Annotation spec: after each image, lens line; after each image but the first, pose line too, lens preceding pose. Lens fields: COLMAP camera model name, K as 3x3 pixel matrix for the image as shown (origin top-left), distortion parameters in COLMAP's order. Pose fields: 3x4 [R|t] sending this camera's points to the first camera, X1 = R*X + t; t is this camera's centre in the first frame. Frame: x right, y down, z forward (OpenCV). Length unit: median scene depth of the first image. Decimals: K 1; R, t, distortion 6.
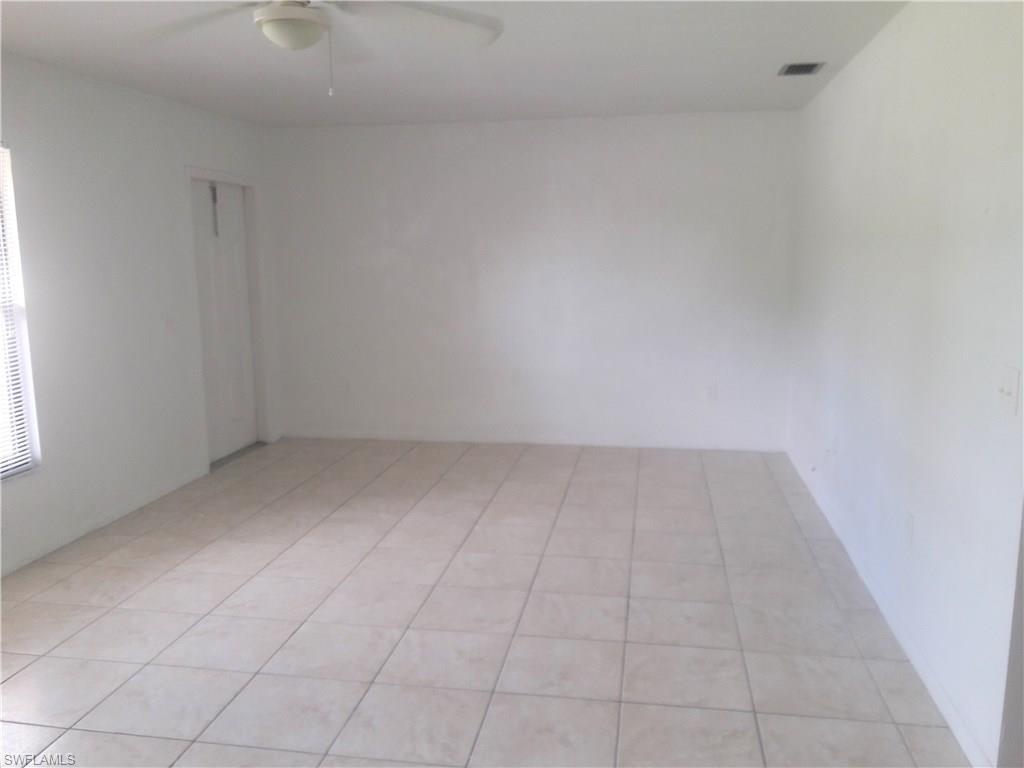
lens RADIAL K [[855.0, 0, 546.9], [0, 855.0, 397.7], [0, 0, 1]] dist [-0.007428, -0.010633]
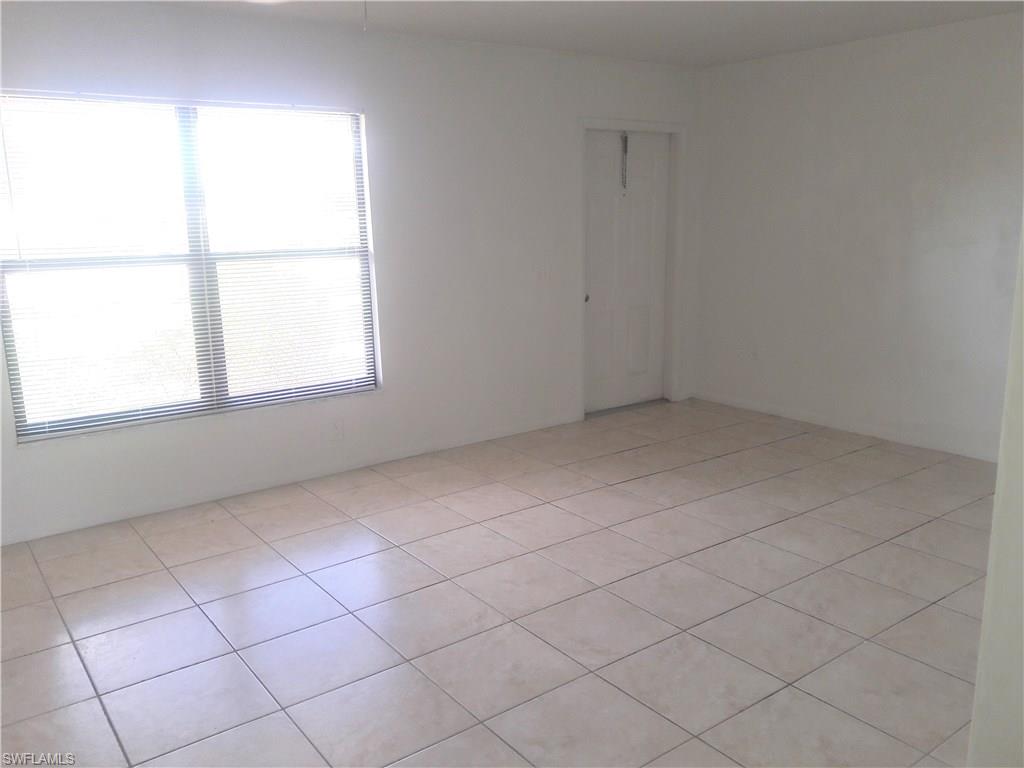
lens RADIAL K [[850.8, 0, 512.0], [0, 850.8, 384.0], [0, 0, 1]] dist [0.166344, -0.387800]
pose [[0.698948, 0.137442, -0.701841, 0.330005], [-0.109752, 0.990349, 0.084641, -0.041765], [0.706701, 0.017869, 0.707287, 0.260757]]
